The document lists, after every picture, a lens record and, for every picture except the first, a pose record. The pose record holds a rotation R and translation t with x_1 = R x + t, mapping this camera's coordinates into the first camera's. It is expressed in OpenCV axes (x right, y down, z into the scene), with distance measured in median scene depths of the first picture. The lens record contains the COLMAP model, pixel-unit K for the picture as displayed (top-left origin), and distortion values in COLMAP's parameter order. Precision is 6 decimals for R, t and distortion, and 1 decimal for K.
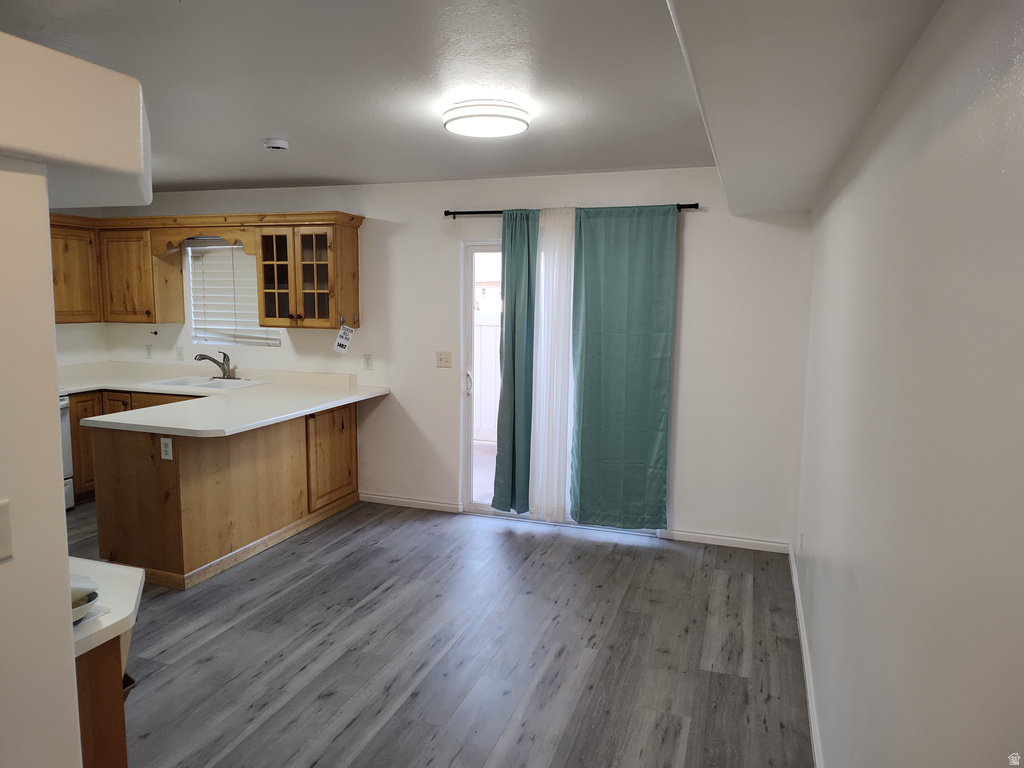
lens RADIAL K [[701.4, 0, 506.8], [0, 701.4, 381.6], [0, 0, 1]] dist [0.031831, -0.010585]
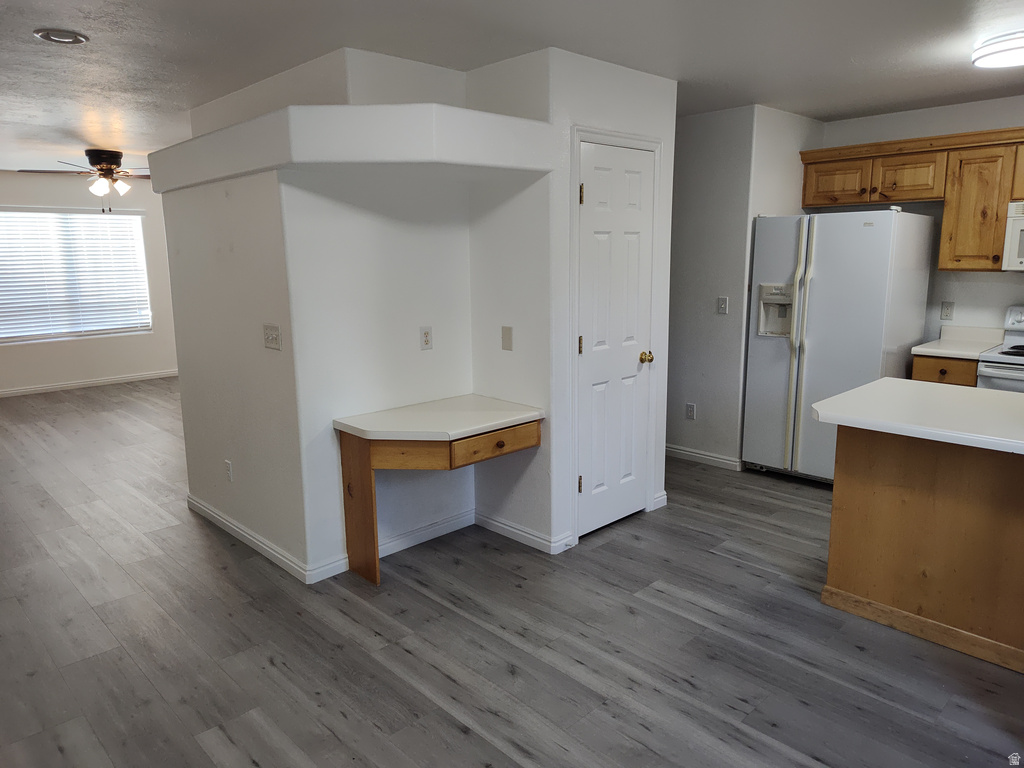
lens RADIAL K [[701.4, 0, 507.9], [0, 701.4, 381.9], [0, 0, 1]] dist [0.031831, -0.010585]
pose [[-0.459733, 0.155092, -0.874410, 0.337084], [-0.100536, 0.969213, 0.224765, -0.080438], [0.882348, 0.191242, -0.429987, 0.927865]]
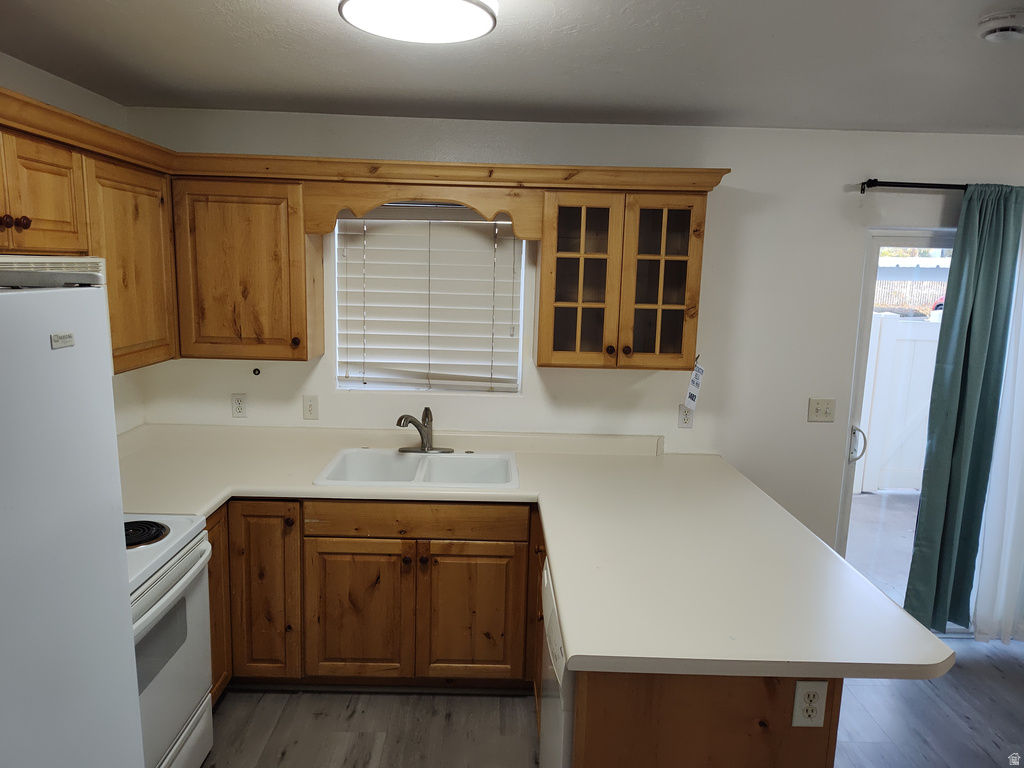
lens RADIAL K [[701.4, 0, 511.8], [0, 701.4, 385.6], [0, 0, 1]] dist [0.031831, -0.010585]
pose [[0.937391, -0.039654, 0.346014, -0.581598], [0.024694, 0.998564, 0.047539, -0.092013], [-0.347403, -0.036018, 0.937024, 0.482646]]
